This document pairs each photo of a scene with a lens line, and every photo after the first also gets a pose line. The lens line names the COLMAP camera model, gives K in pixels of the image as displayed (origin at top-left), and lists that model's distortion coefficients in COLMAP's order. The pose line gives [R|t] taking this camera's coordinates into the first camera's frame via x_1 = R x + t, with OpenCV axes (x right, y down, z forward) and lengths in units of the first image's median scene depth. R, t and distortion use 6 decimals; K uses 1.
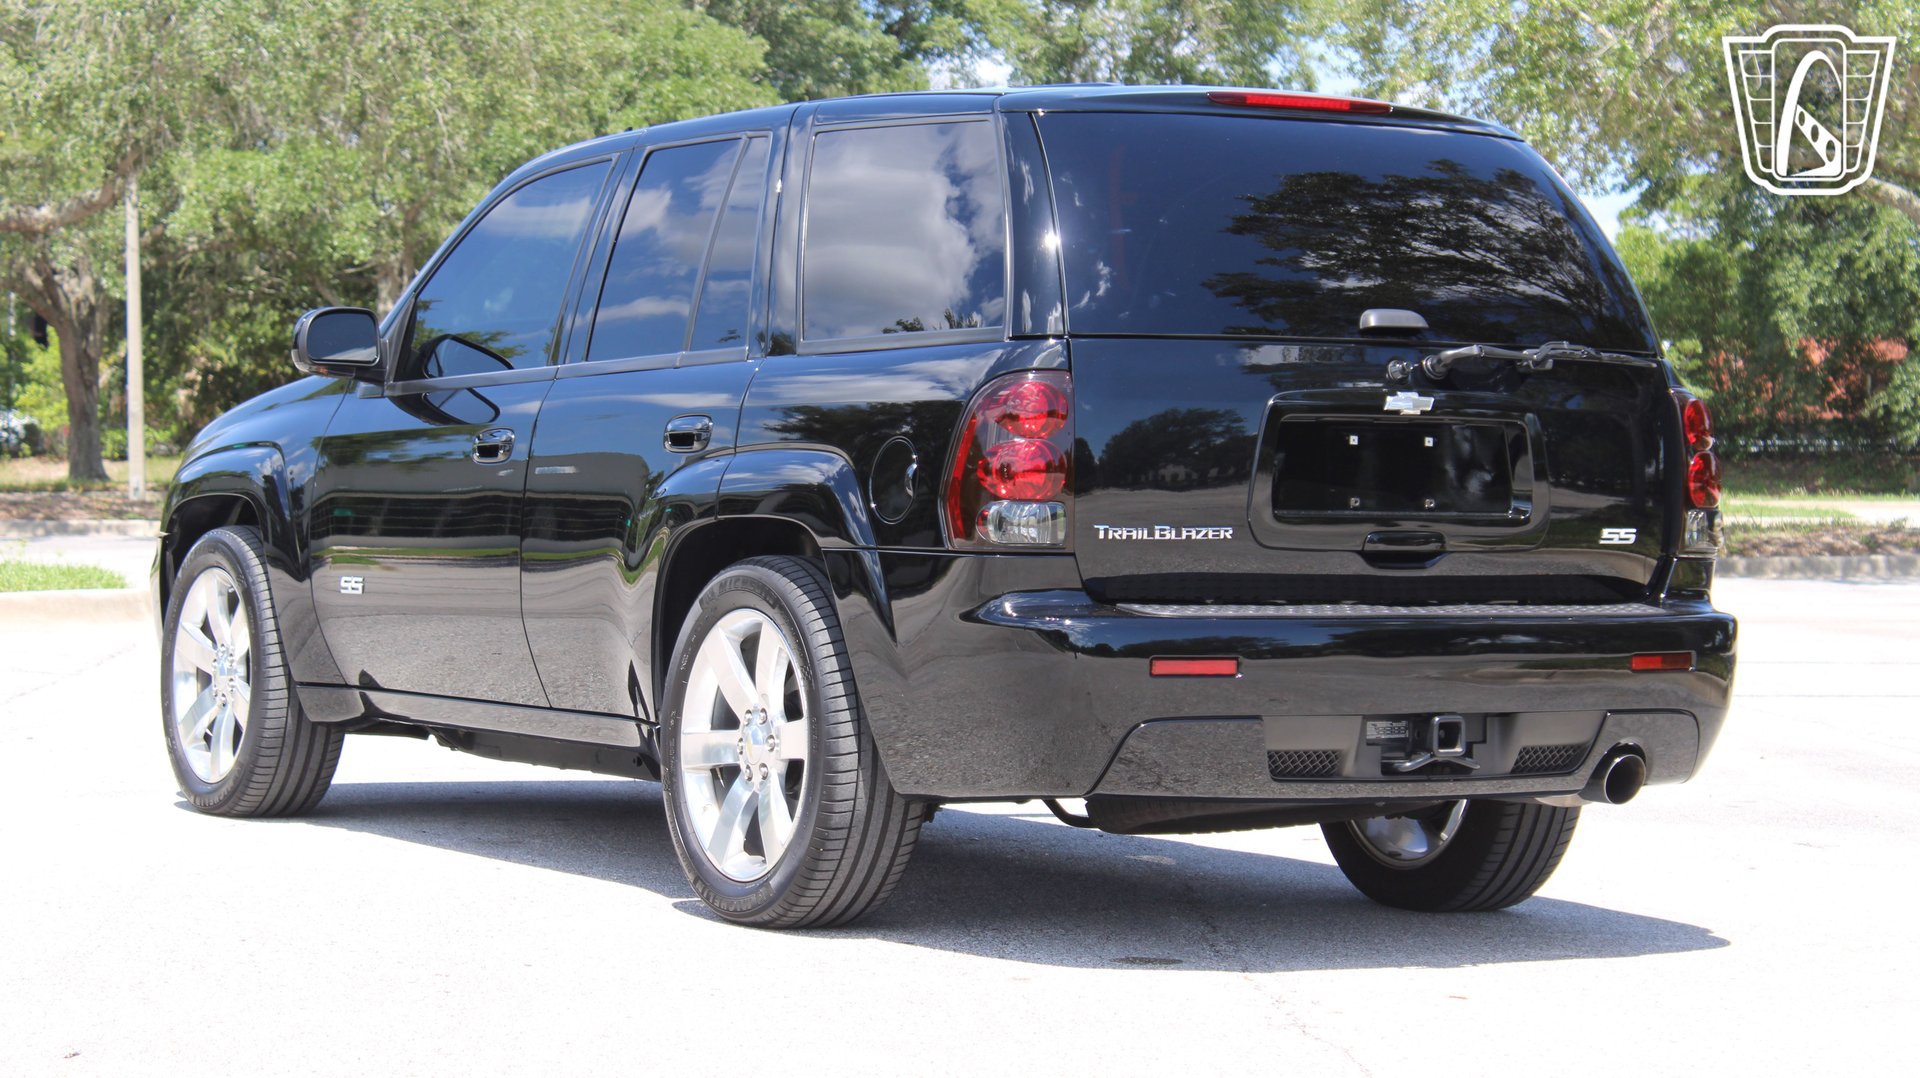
lens RADIAL K [[4601.7, 0, 956.3], [0, 4601.7, 487.6], [0, 0, 1]] dist [0.122480, 0.034909]
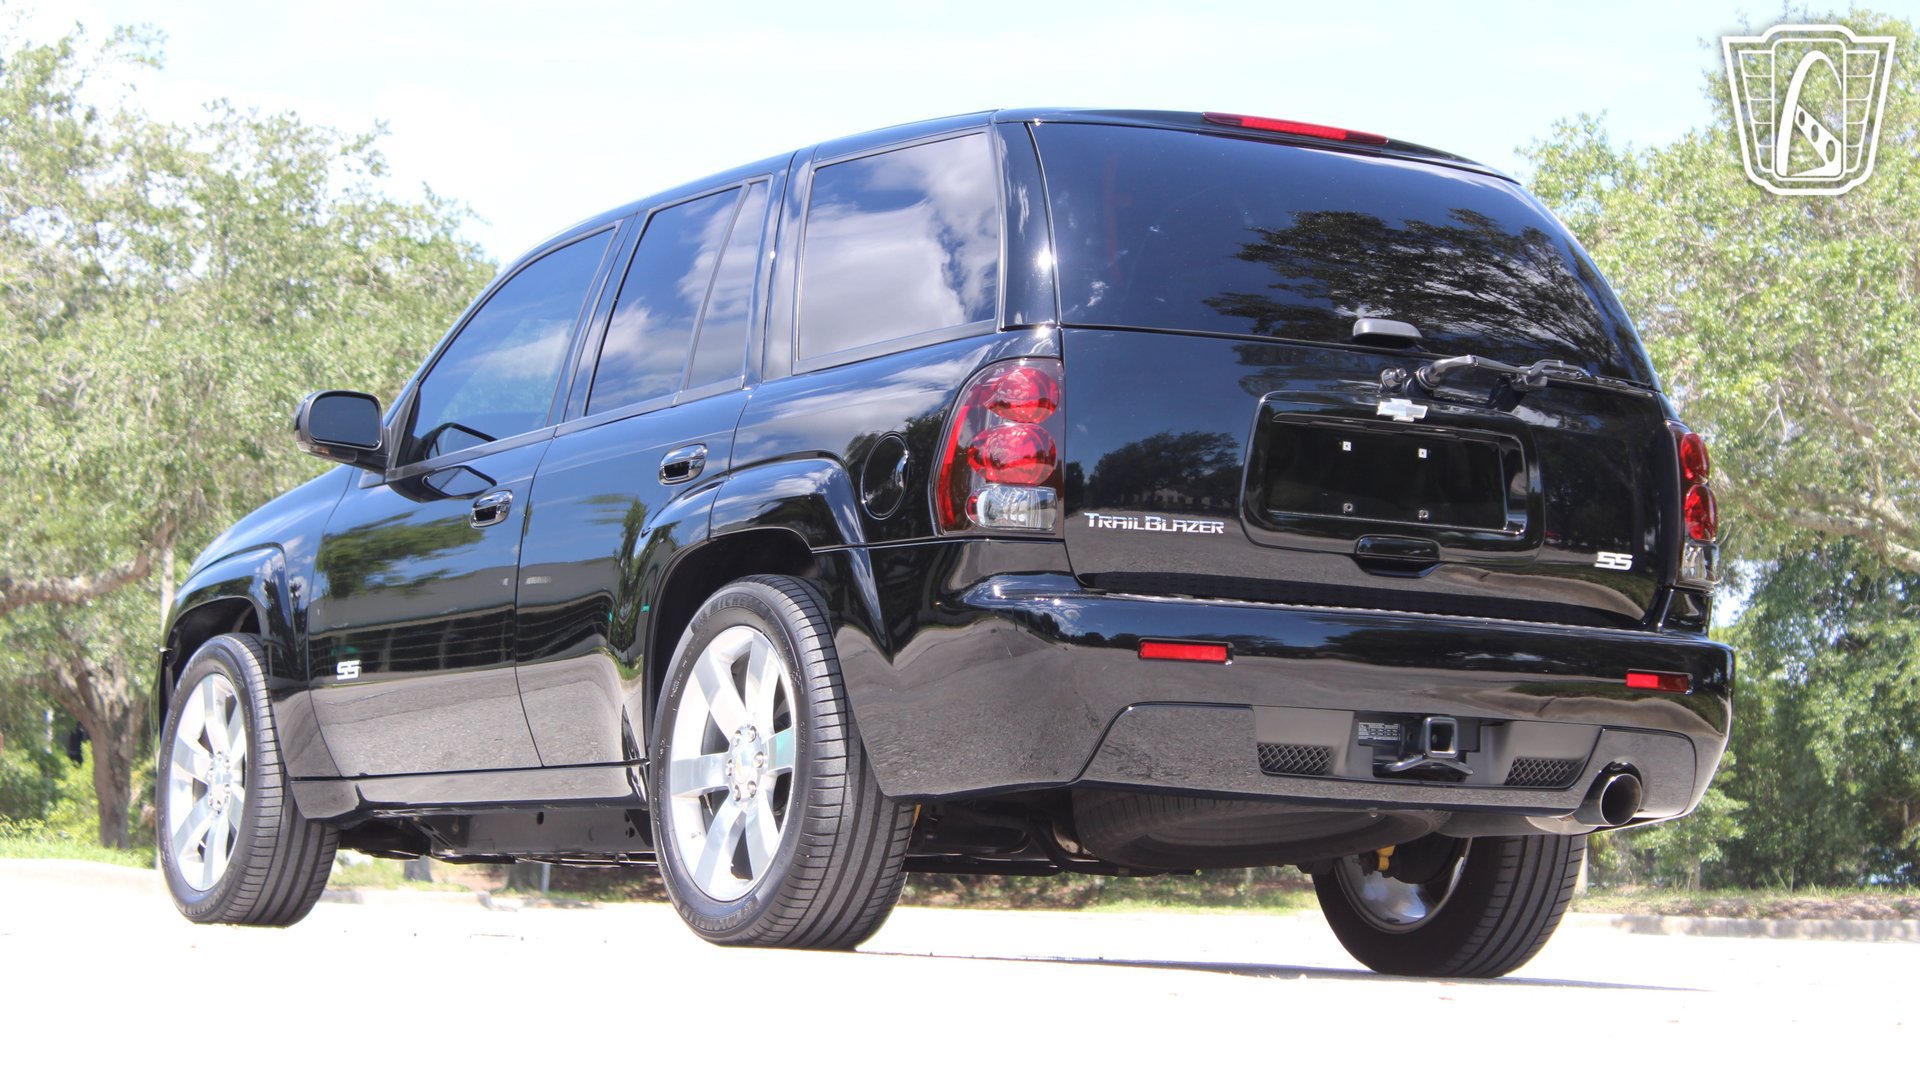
lens RADIAL K [[4601.7, 0, 956.3], [0, 4601.7, 487.6], [0, 0, 1]] dist [0.122480, 0.034909]
pose [[0.999903, 0.010850, -0.008750, 0.002132], [-0.011672, 0.994905, -0.100138, 0.020154], [0.007619, 0.100230, 0.994935, 0.001510]]
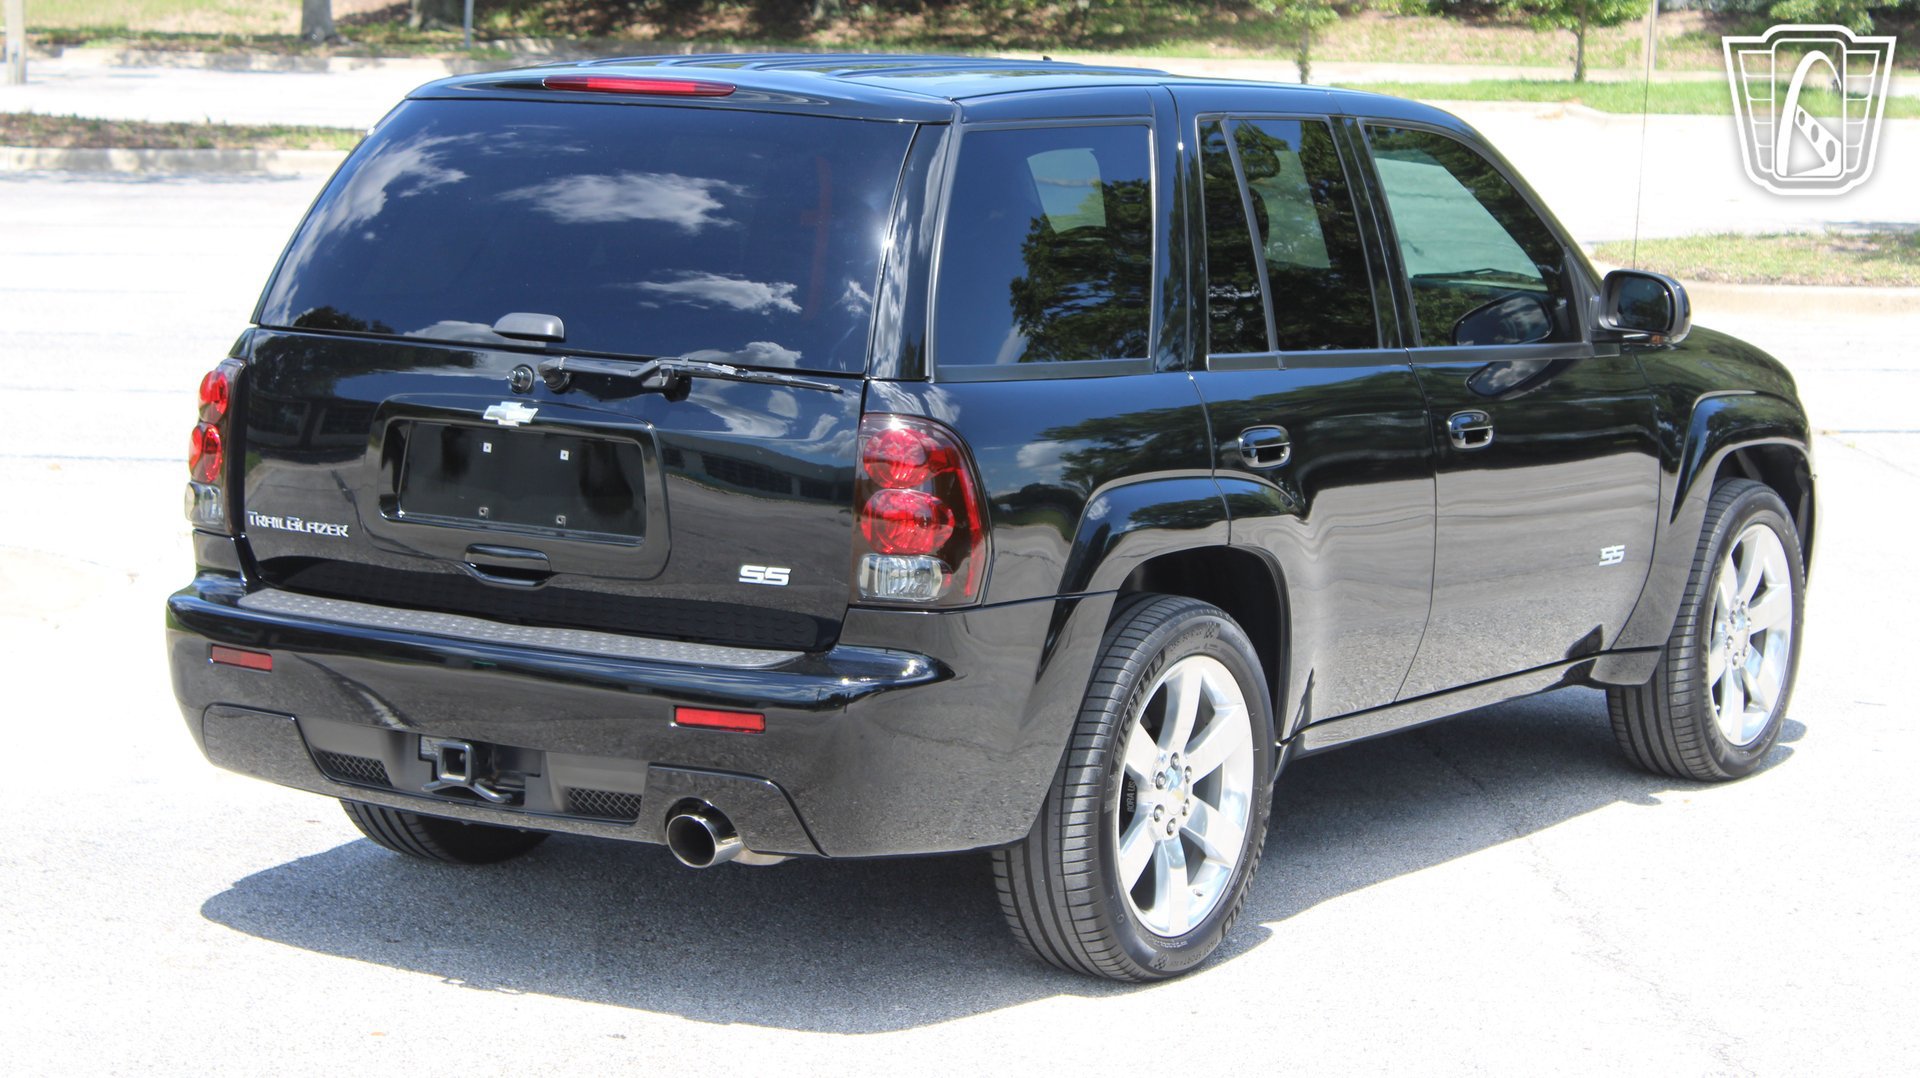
lens RADIAL K [[4620.7, 0, 946.8], [0, 4620.7, 529.4], [0, 0, 1]] dist [0.052961, 0.655583]
pose [[0.999759, 0.014731, 0.016257, -0.034143], [-0.016572, 0.992679, 0.119638, -0.026458], [-0.014376, -0.119878, 0.992685, 0.239103]]
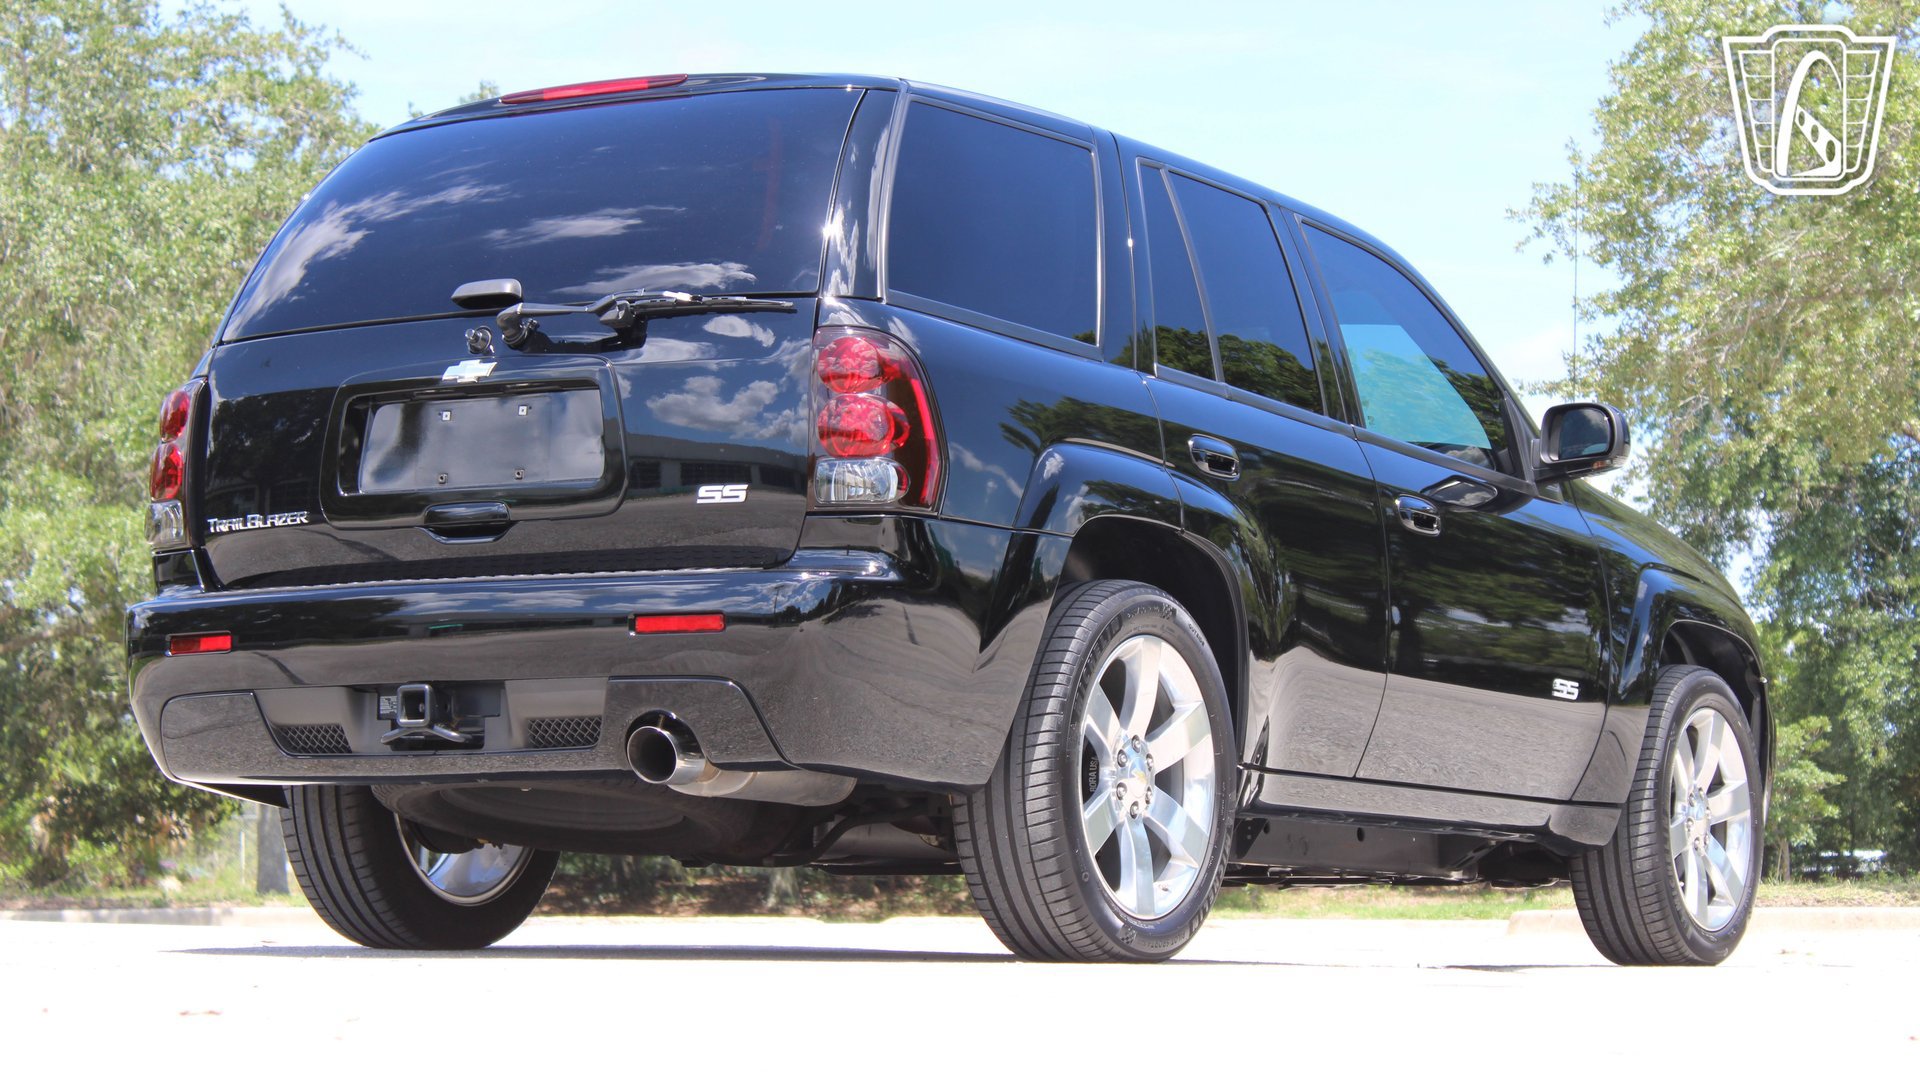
lens RADIAL K [[4620.7, 0, 946.8], [0, 4620.7, 529.4], [0, 0, 1]] dist [0.052961, 0.655583]
pose [[0.999674, -0.004308, 0.025175, -0.034035], [0.006627, 0.995664, -0.092791, 0.018059], [-0.024666, 0.092928, 0.995367, 0.236706]]
